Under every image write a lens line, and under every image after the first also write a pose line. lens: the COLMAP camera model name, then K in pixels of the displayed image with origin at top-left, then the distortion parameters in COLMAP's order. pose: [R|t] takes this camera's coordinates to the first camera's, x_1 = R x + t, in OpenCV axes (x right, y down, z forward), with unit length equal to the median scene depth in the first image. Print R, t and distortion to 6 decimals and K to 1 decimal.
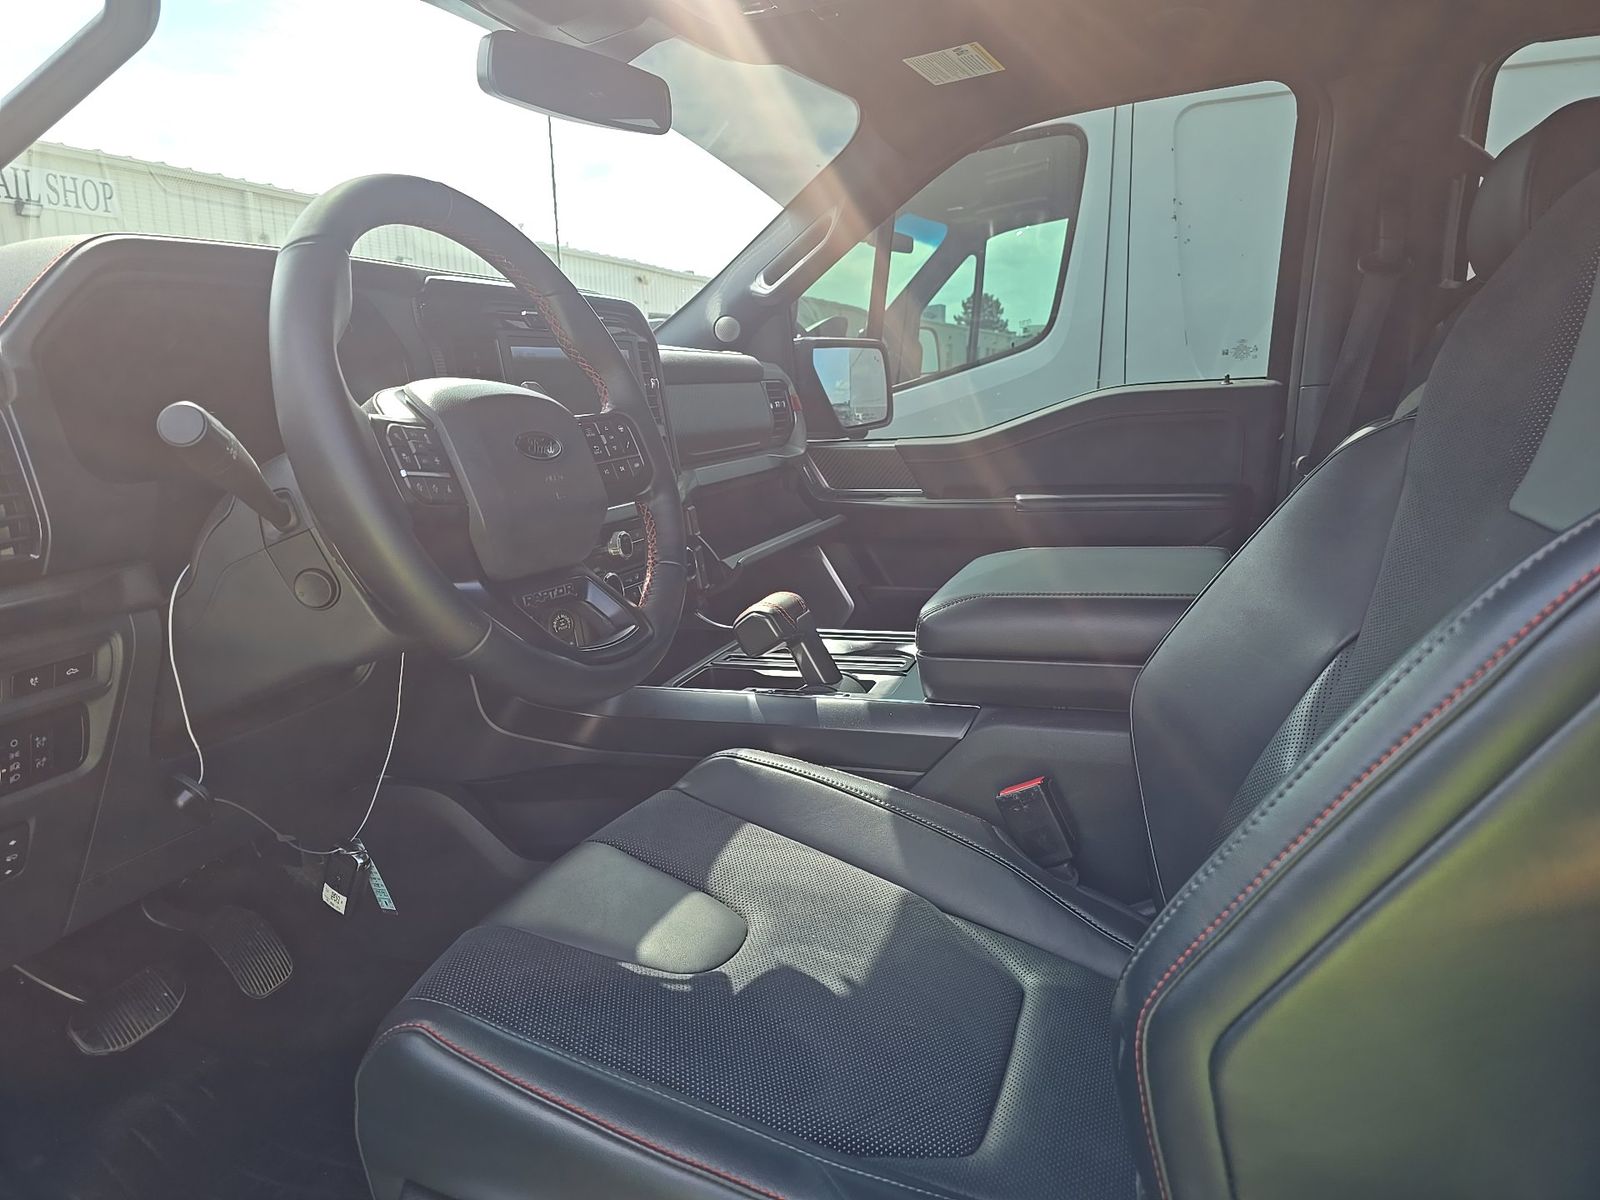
lens RADIAL K [[1085.2, 0, 789.6], [0, 1085.2, 599.5], [0, 0, 1]] dist [0.004239, -0.006787]
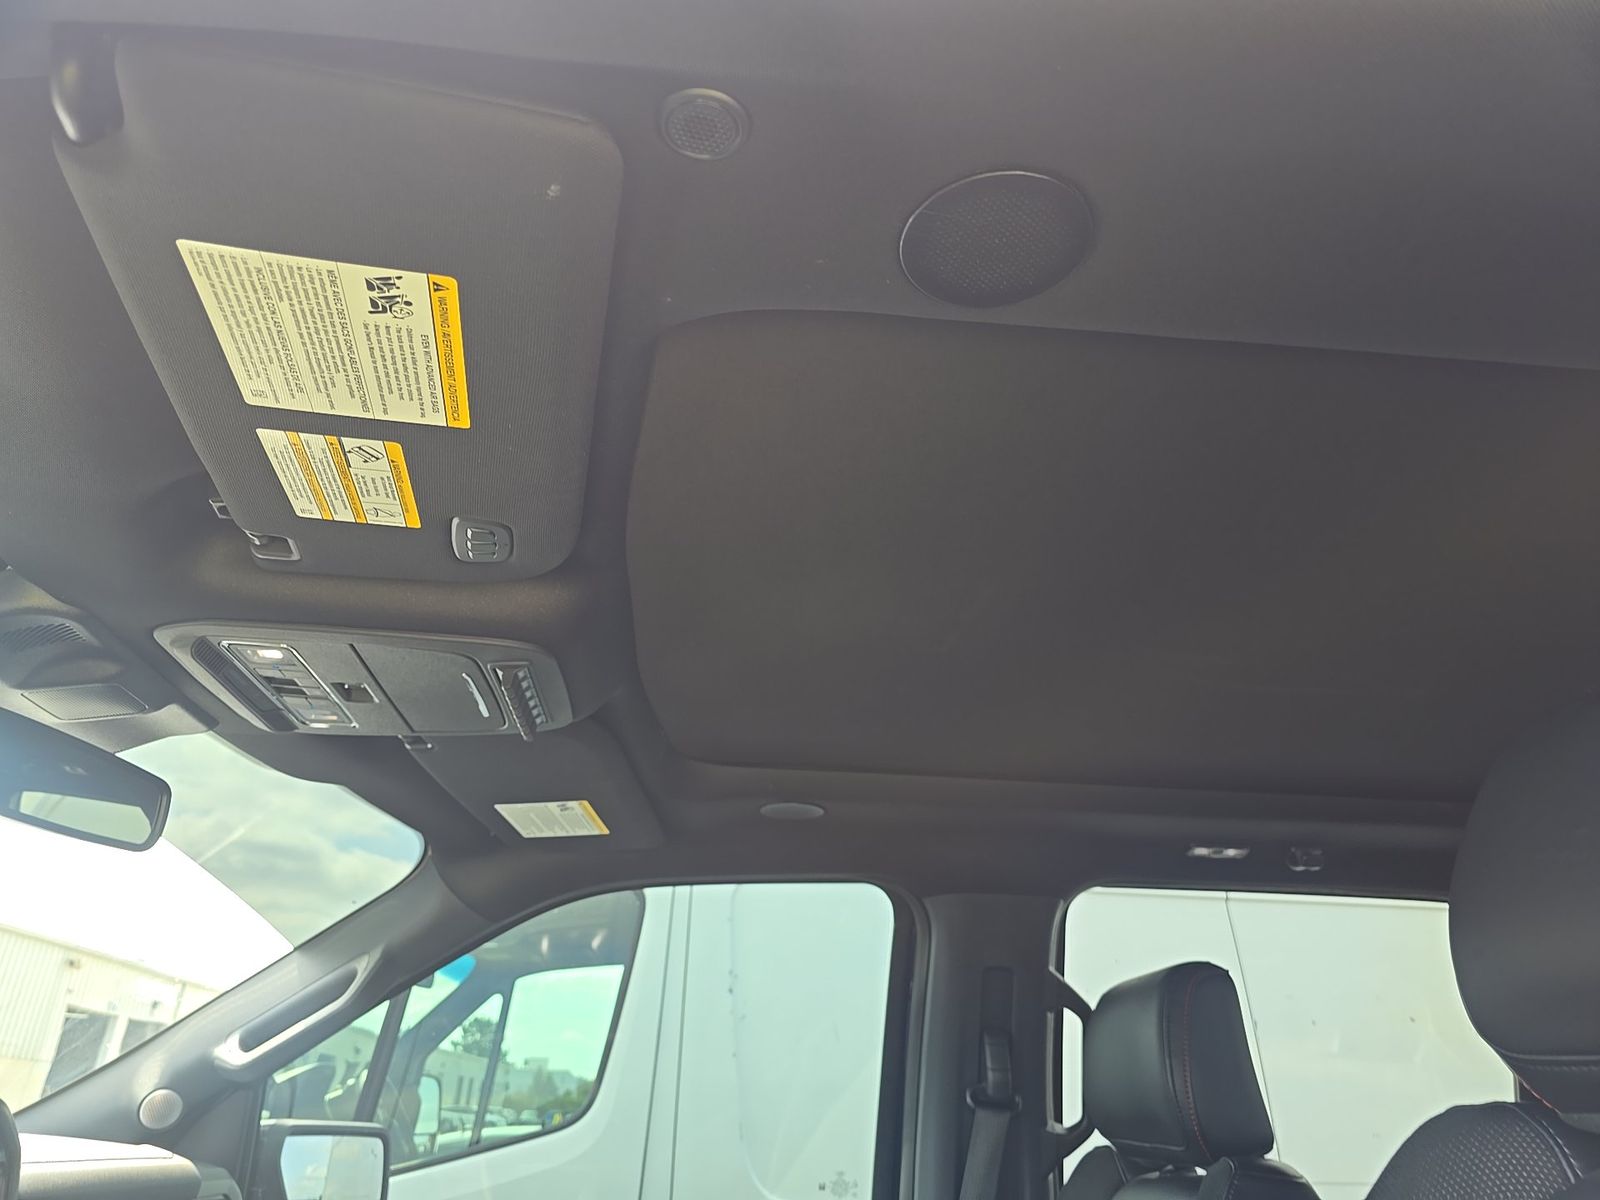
lens RADIAL K [[1085.2, 0, 796.0], [0, 1085.2, 608.5], [0, 0, 1]] dist [0.004239, -0.006787]
pose [[0.902548, 0.234435, 0.361175, -0.016902], [0.025240, 0.808545, -0.587892, -0.091502], [-0.429850, 0.539717, 0.723833, 0.161329]]
